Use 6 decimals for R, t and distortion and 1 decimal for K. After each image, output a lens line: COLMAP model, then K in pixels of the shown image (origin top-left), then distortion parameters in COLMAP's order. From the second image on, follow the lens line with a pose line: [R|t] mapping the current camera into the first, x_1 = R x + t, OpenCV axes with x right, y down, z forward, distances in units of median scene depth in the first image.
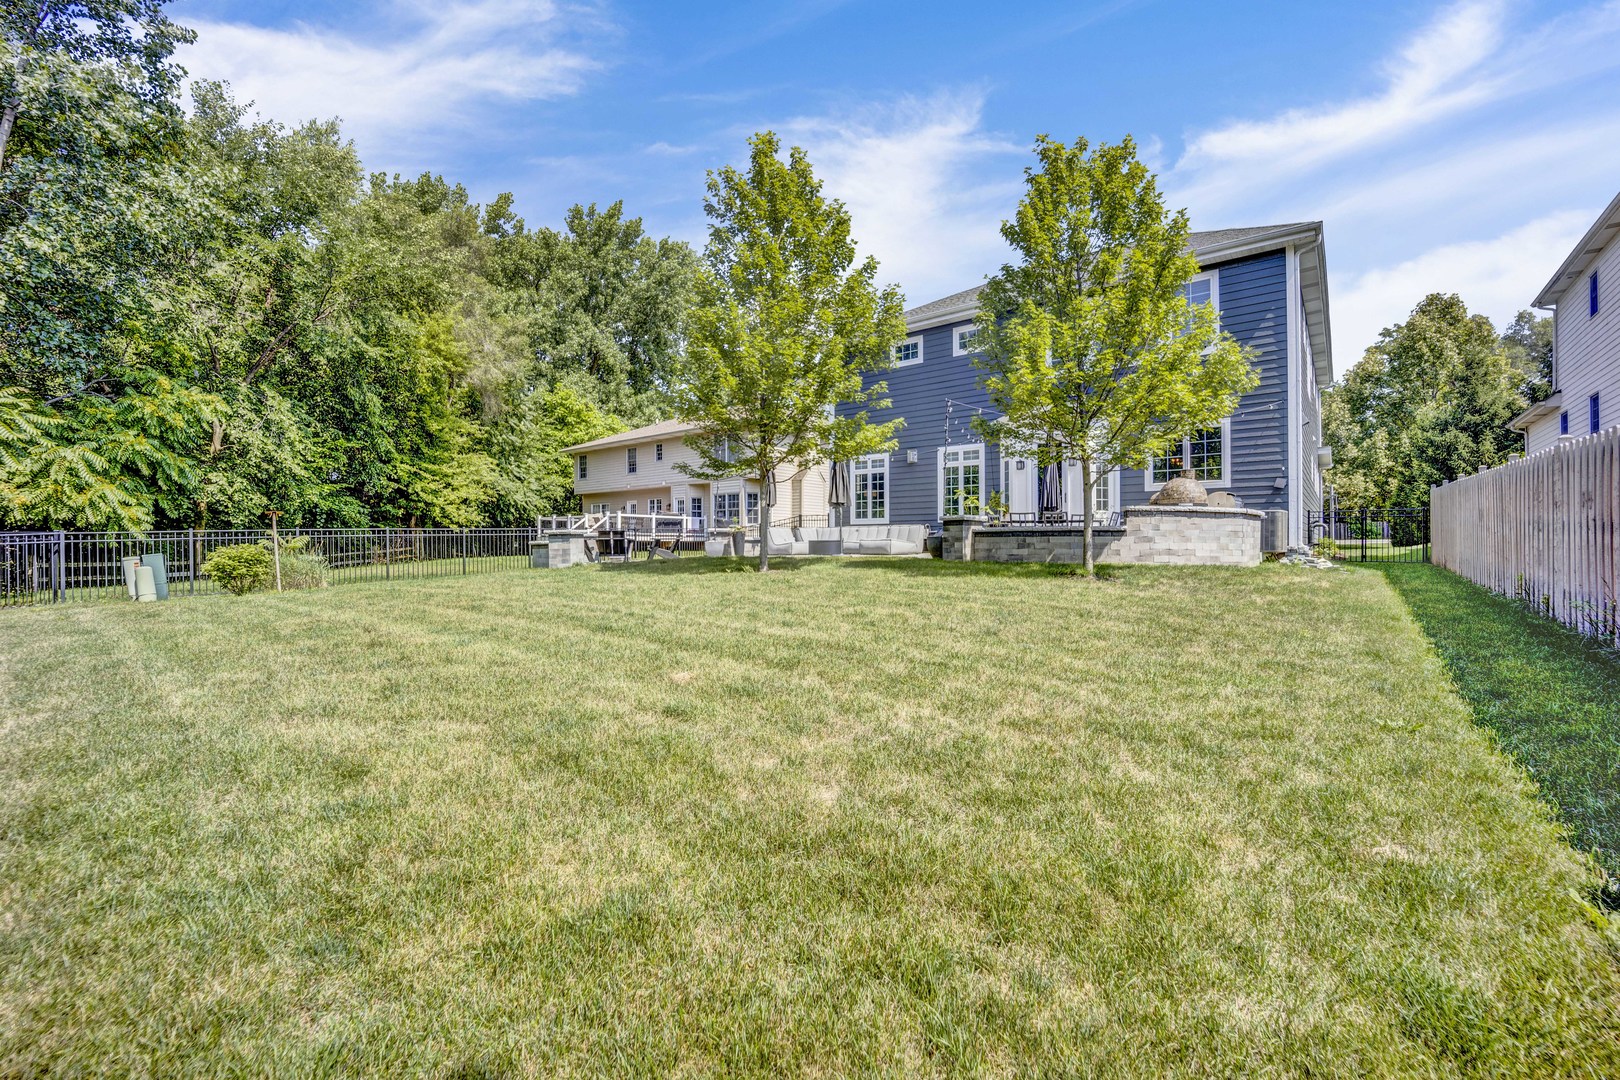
lens RADIAL K [[670.9, 0, 799.9], [0, 670.9, 541.4], [0, 0, 1]] dist [-0.020943, -0.000318]
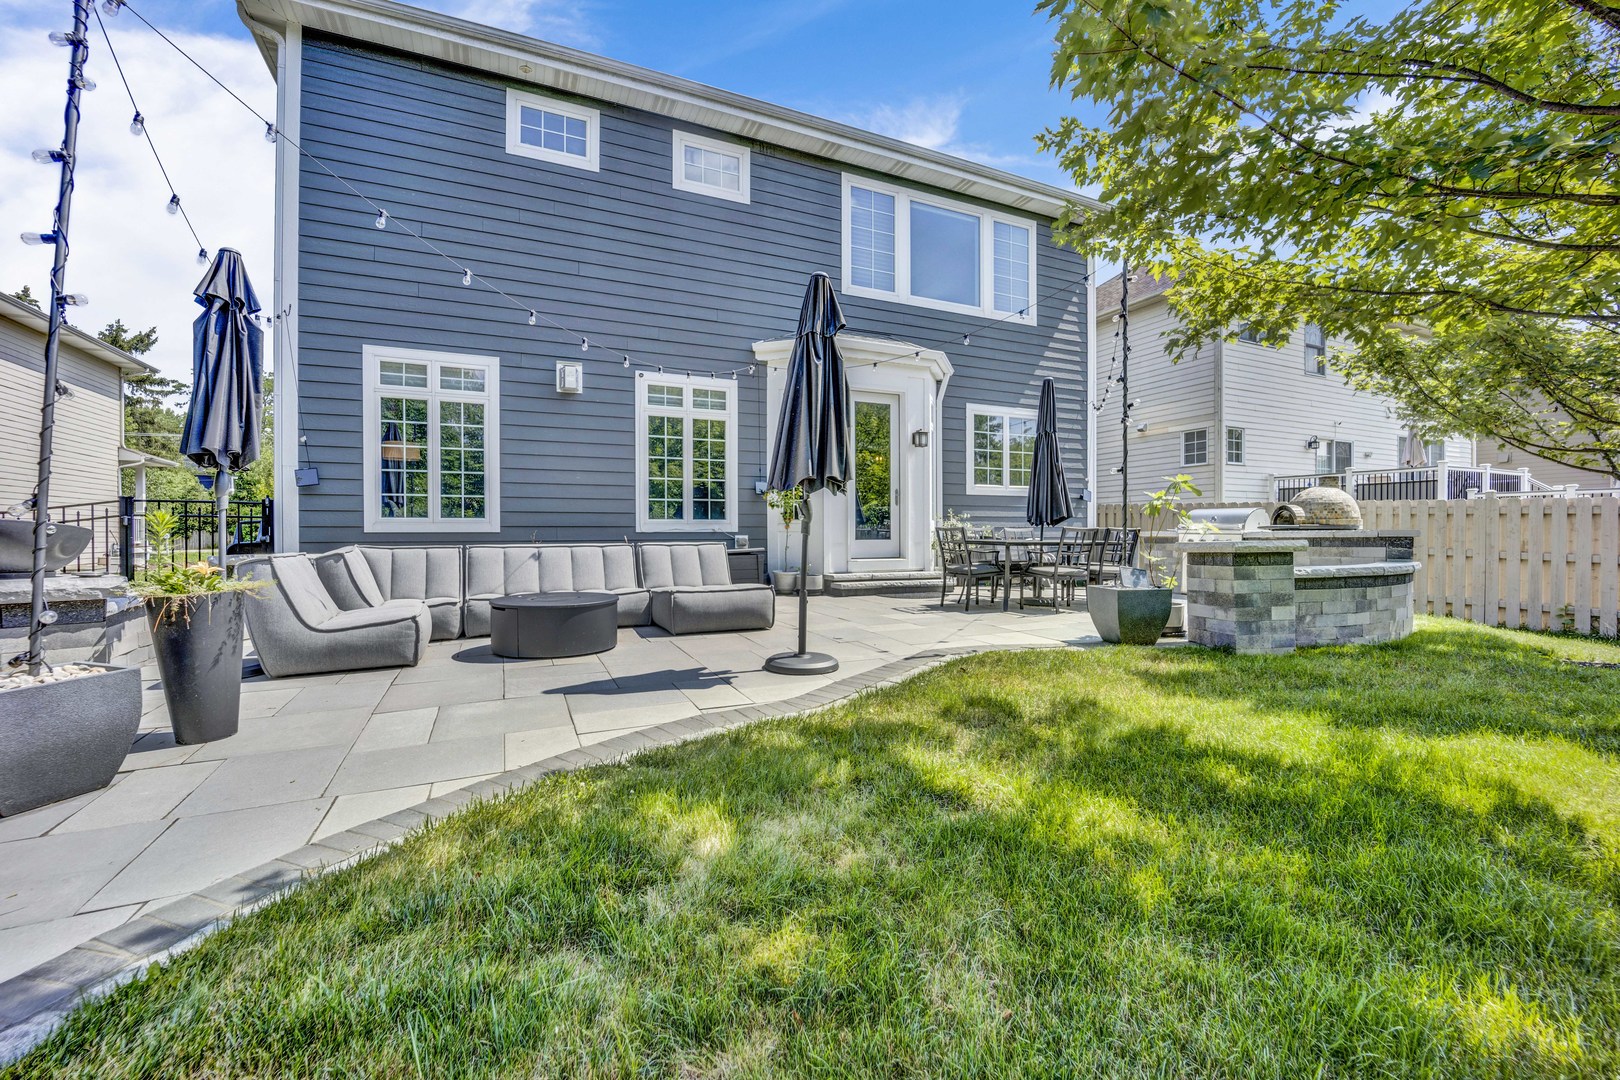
lens RADIAL K [[670.9, 0, 810.8], [0, 670.9, 539.5], [0, 0, 1]] dist [-0.020943, -0.000318]
pose [[0.428098, -0.005880, 0.903713, -0.156790], [-0.001087, 0.999975, 0.007022, -0.026300], [-0.903732, -0.003988, 0.428081, 0.678583]]
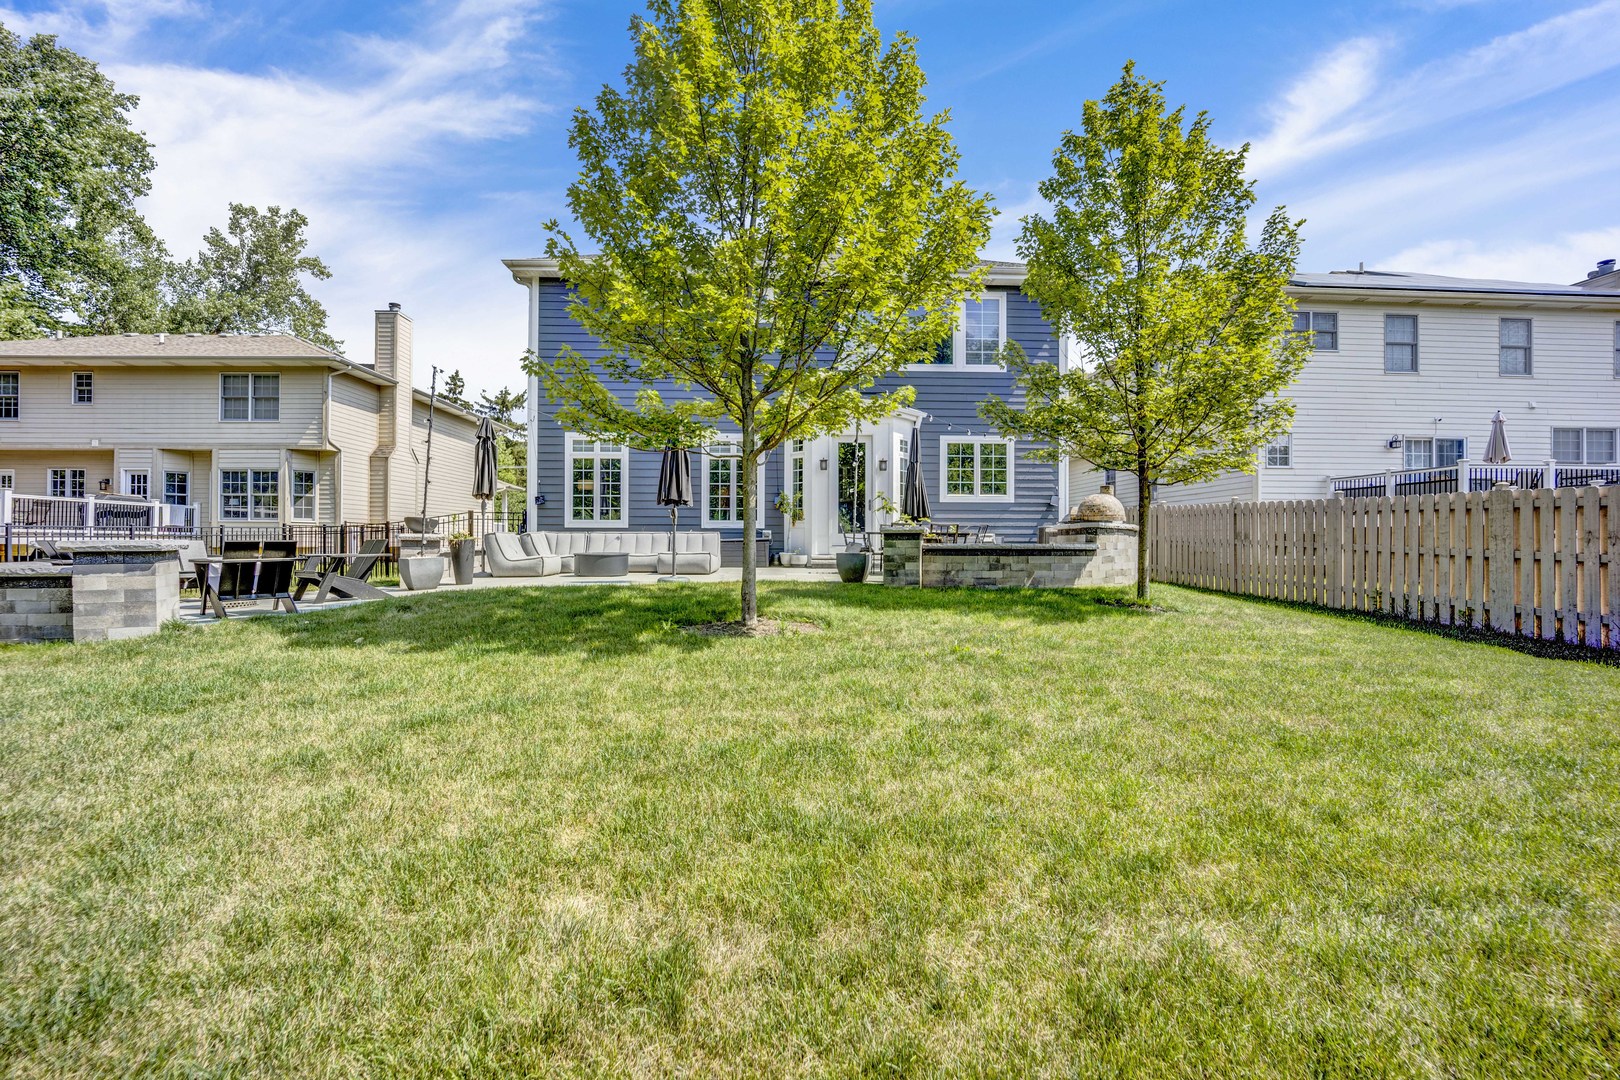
lens RADIAL K [[670.9, 0, 808.8], [0, 670.9, 537.4], [0, 0, 1]] dist [-0.020943, -0.000318]
pose [[0.744668, 0.009306, 0.667370, -0.221494], [-0.007442, 0.999956, -0.005640, -0.013742], [-0.667394, -0.000767, 0.744705, 0.321362]]
